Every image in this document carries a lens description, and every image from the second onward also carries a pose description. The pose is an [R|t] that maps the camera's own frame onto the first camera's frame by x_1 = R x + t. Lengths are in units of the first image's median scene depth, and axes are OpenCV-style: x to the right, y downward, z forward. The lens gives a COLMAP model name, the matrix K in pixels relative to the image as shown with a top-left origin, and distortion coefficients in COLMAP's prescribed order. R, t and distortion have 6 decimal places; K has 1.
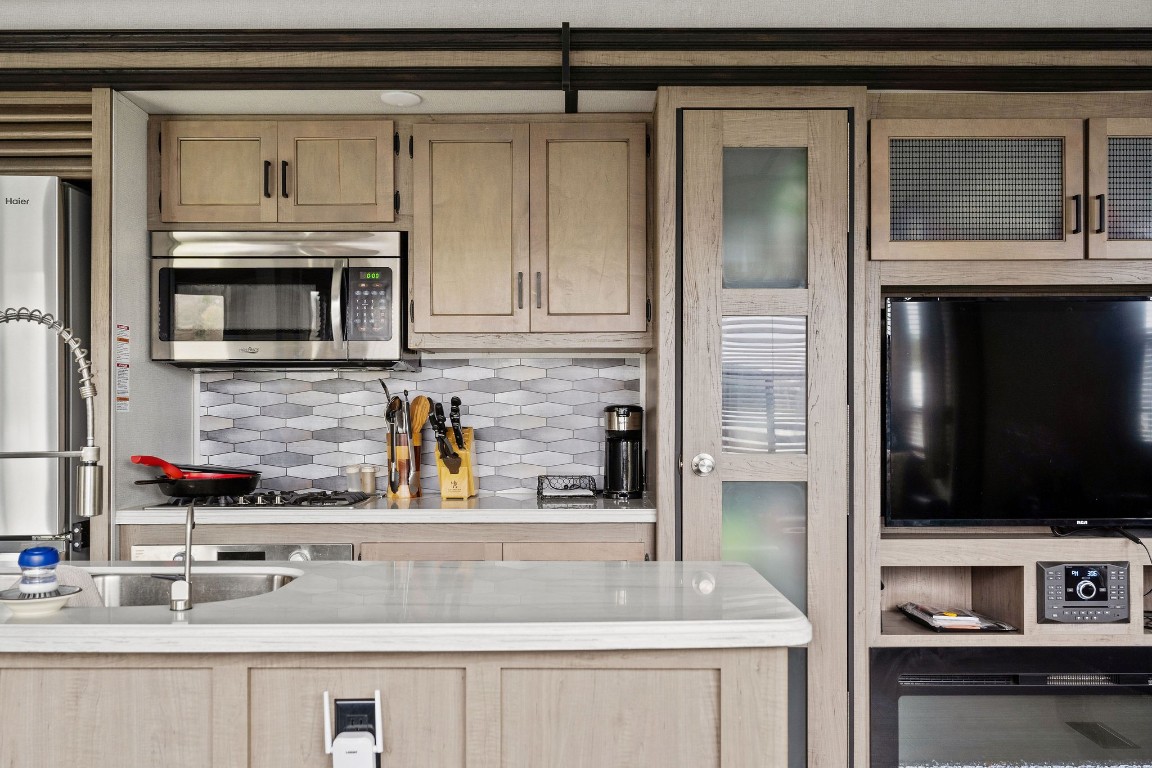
lens RADIAL K [[1015.4, 0, 592.4], [0, 1015.4, 408.3], [0, 0, 1]] dist [-0.008162, 0.064057]
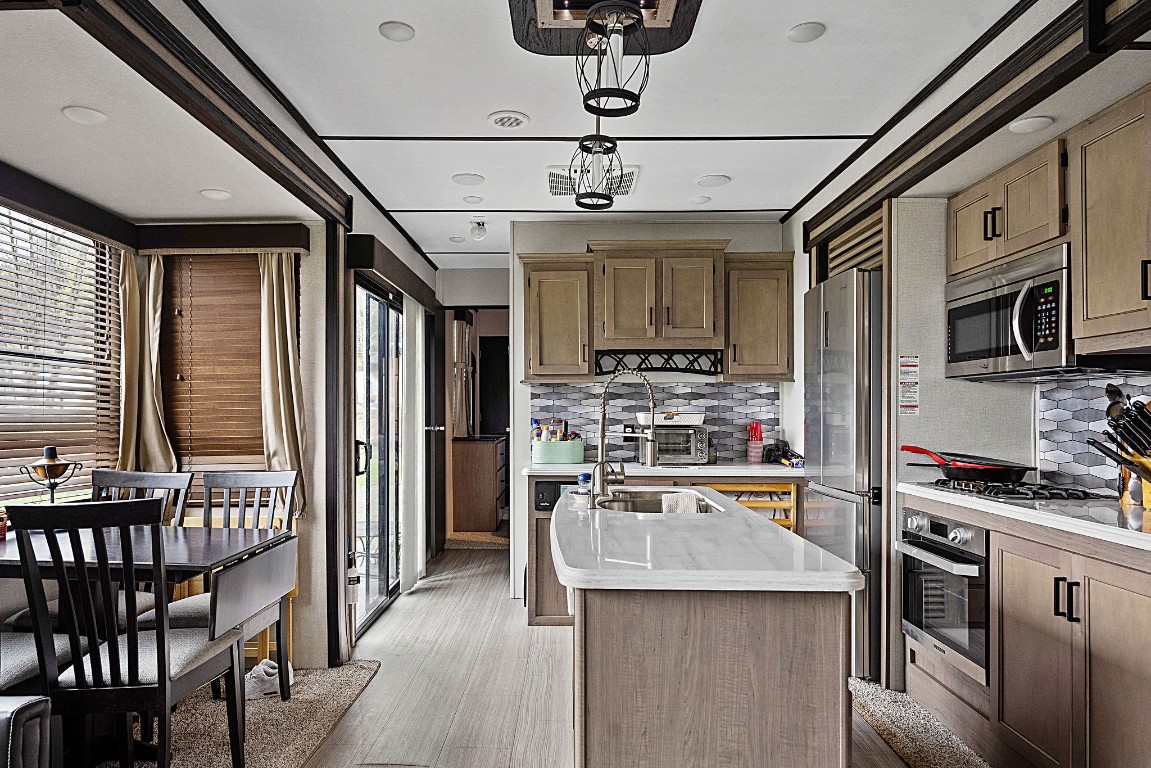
lens RADIAL K [[730.5, 0, 569.7], [0, 730.5, 377.6], [0, 0, 1]] dist [0.000977, 0.000775]
pose [[-0.012055, -0.045433, -0.998895, 0.595796], [0.002393, 0.998963, -0.045465, -0.004054], [0.999924, -0.002939, -0.011933, 0.535530]]
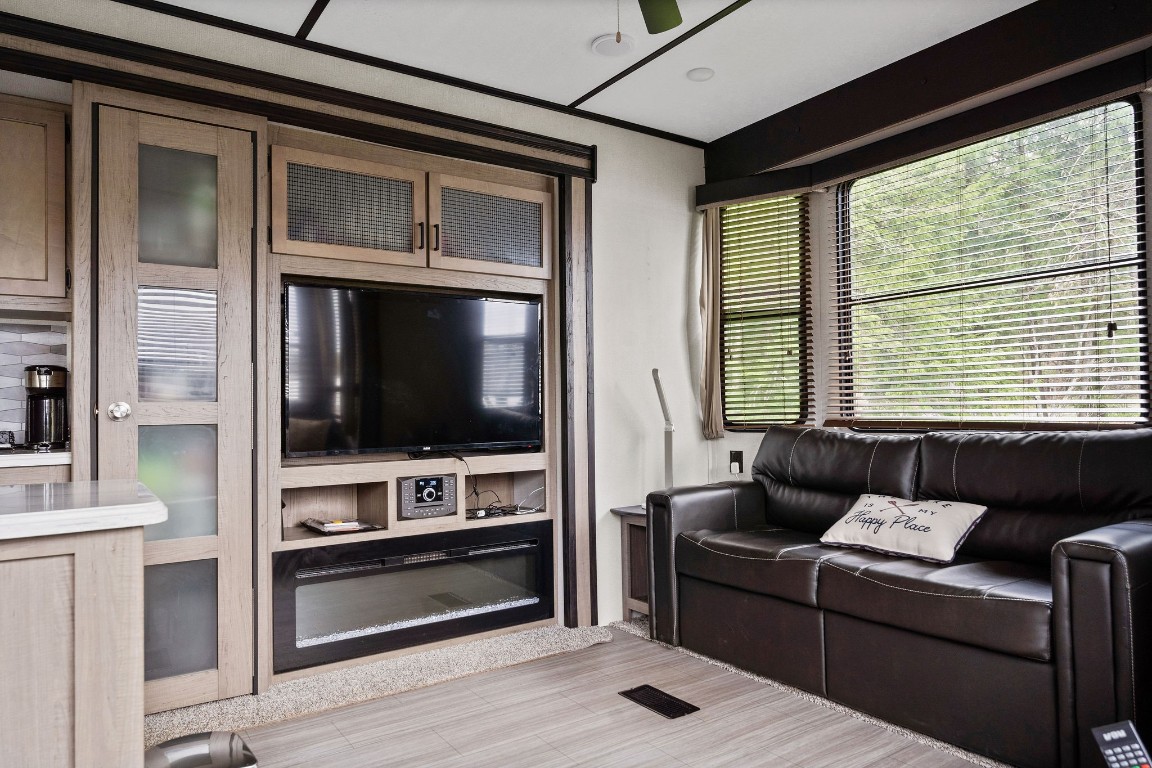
lens RADIAL K [[744.0, 0, 580.8], [0, 744.0, 393.4], [0, 0, 1]] dist [-0.004059, 0.001388]
pose [[0.827883, 0.000240, 0.560901, 0.068195], [0.008531, 0.999879, -0.013018, 0.049497], [-0.560836, 0.015563, 0.827781, -0.002603]]
